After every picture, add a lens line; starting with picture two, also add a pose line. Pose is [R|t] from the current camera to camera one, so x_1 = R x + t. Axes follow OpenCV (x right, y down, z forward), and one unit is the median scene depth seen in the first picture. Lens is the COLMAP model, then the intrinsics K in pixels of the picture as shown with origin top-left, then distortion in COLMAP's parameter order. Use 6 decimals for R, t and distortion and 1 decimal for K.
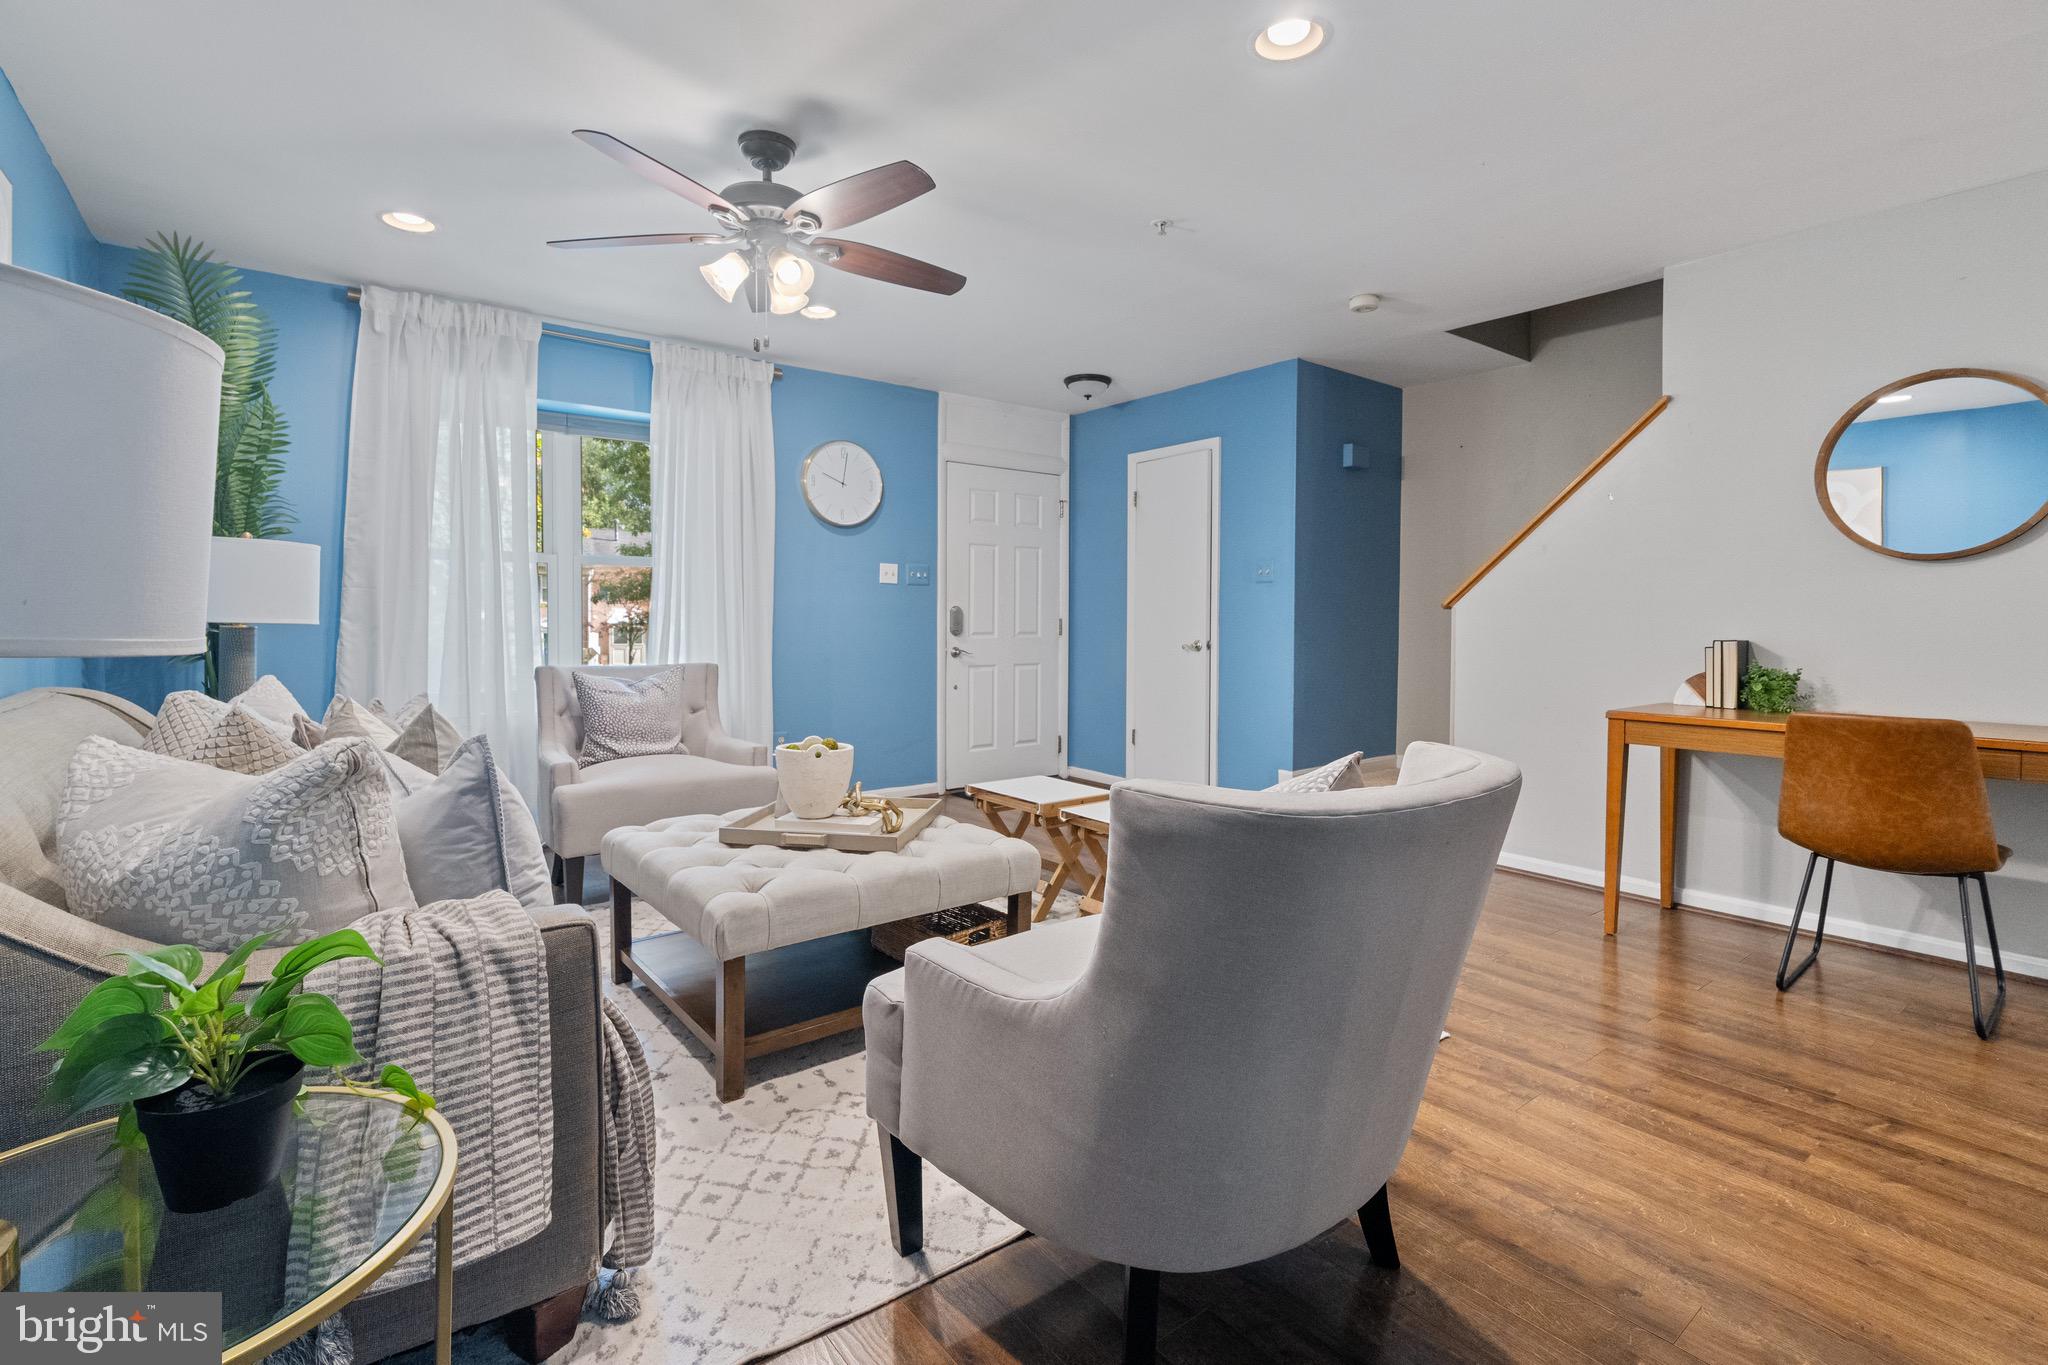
lens RADIAL K [[938.2, 0, 1022.3], [0, 938.2, 635.4], [0, 0, 1]] dist [-0.000054, 0.000121]
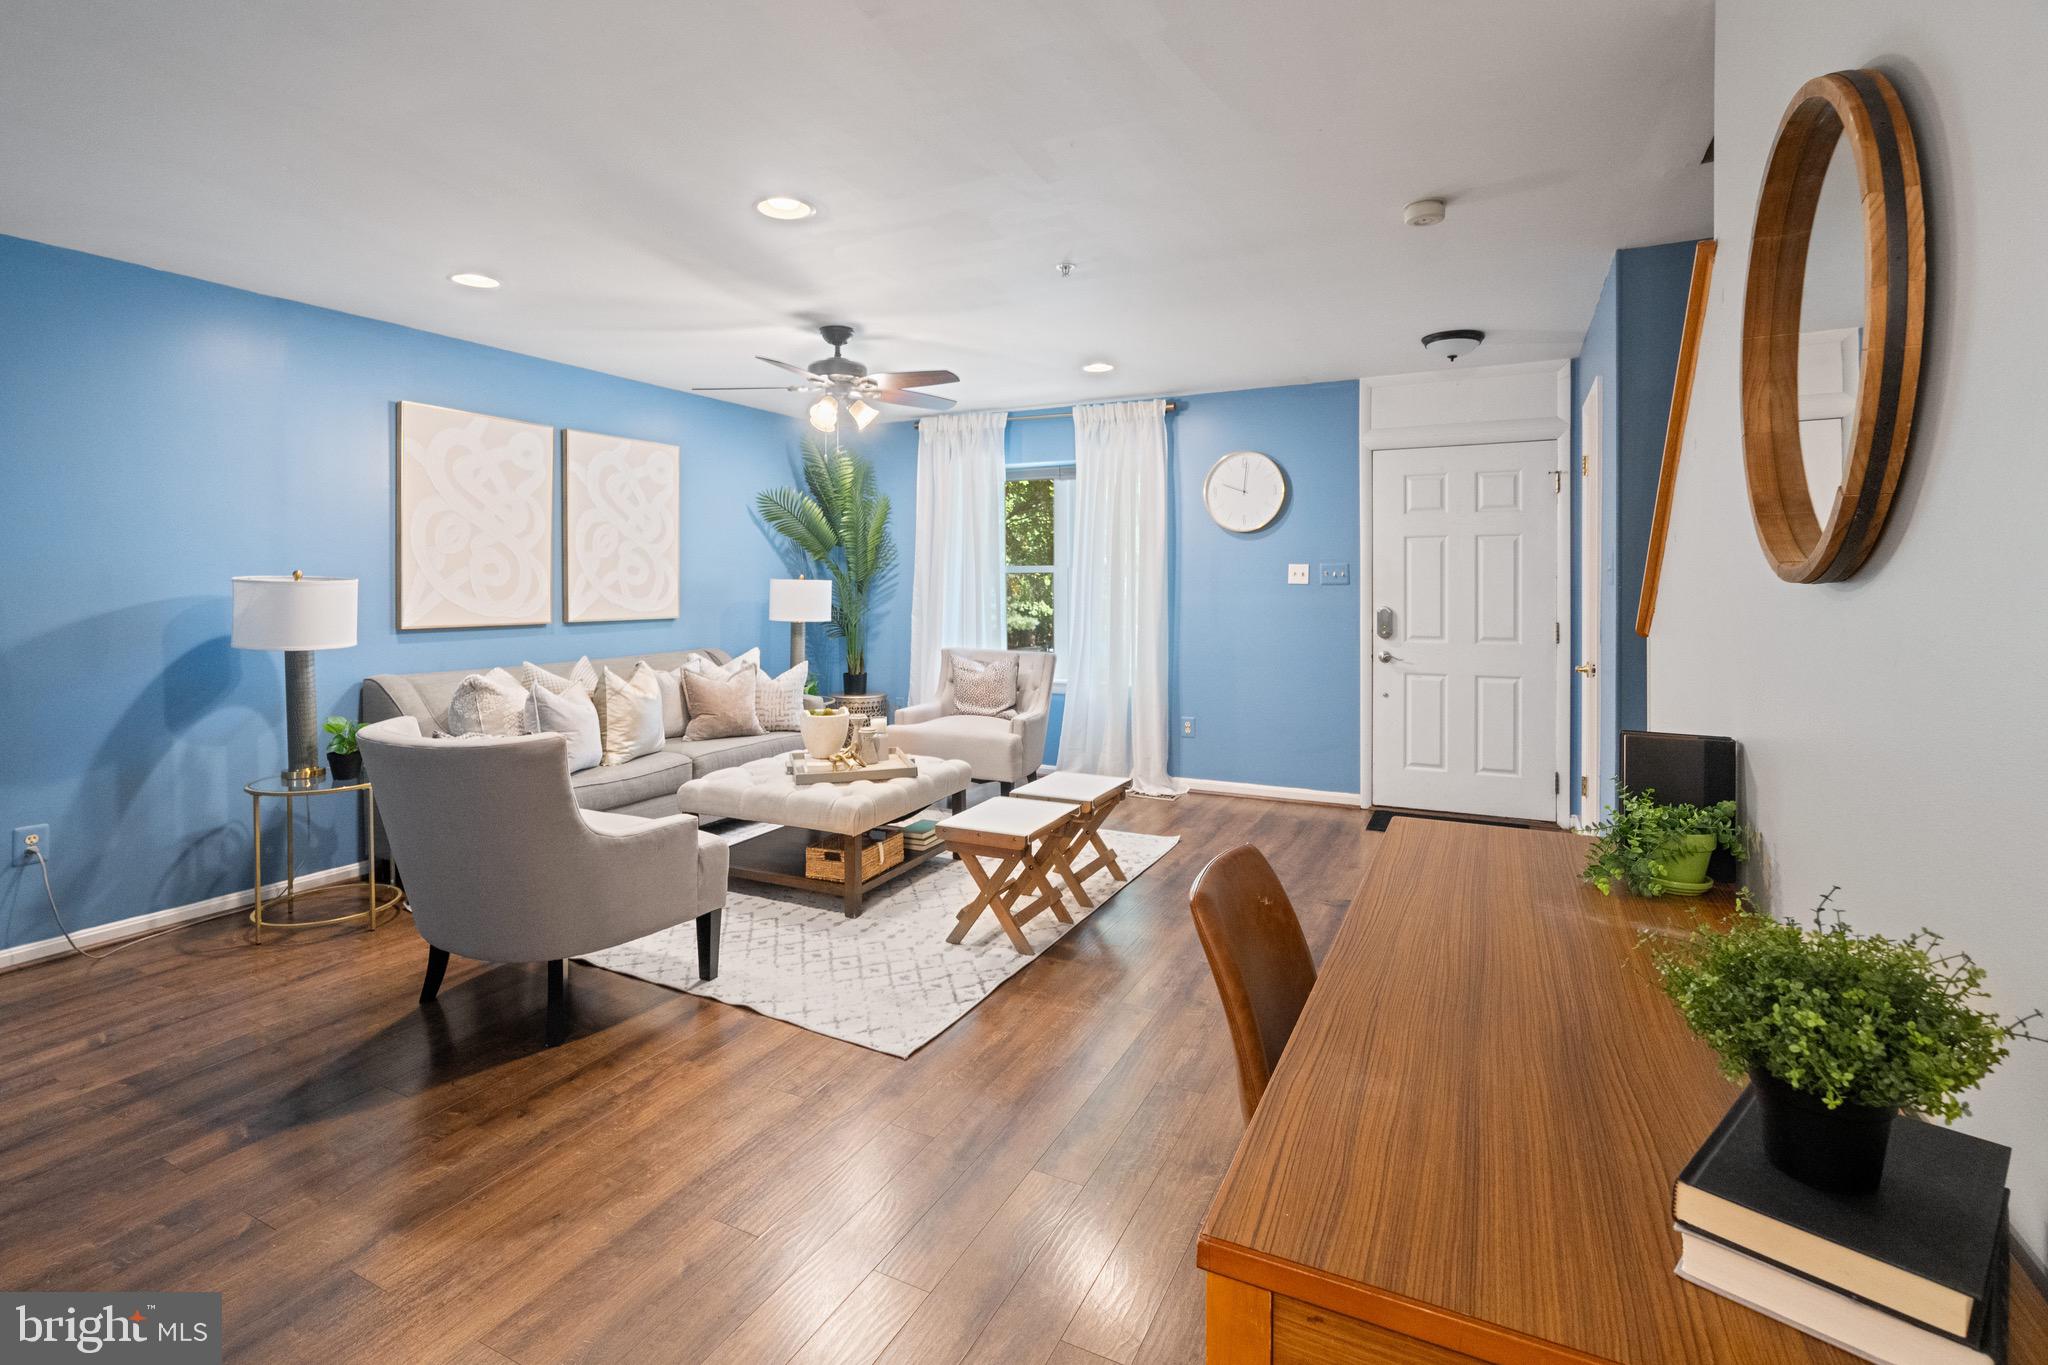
lens RADIAL K [[956.7, 0, 1017.7], [0, 956.7, 603.1], [0, 0, 1]] dist [-0.000871, -0.000015]
pose [[0.429349, 0.015038, -0.903013, 0.670423], [-0.013154, 0.999859, 0.010397, -0.042948], [0.903043, 0.007414, 0.429487, 0.298065]]
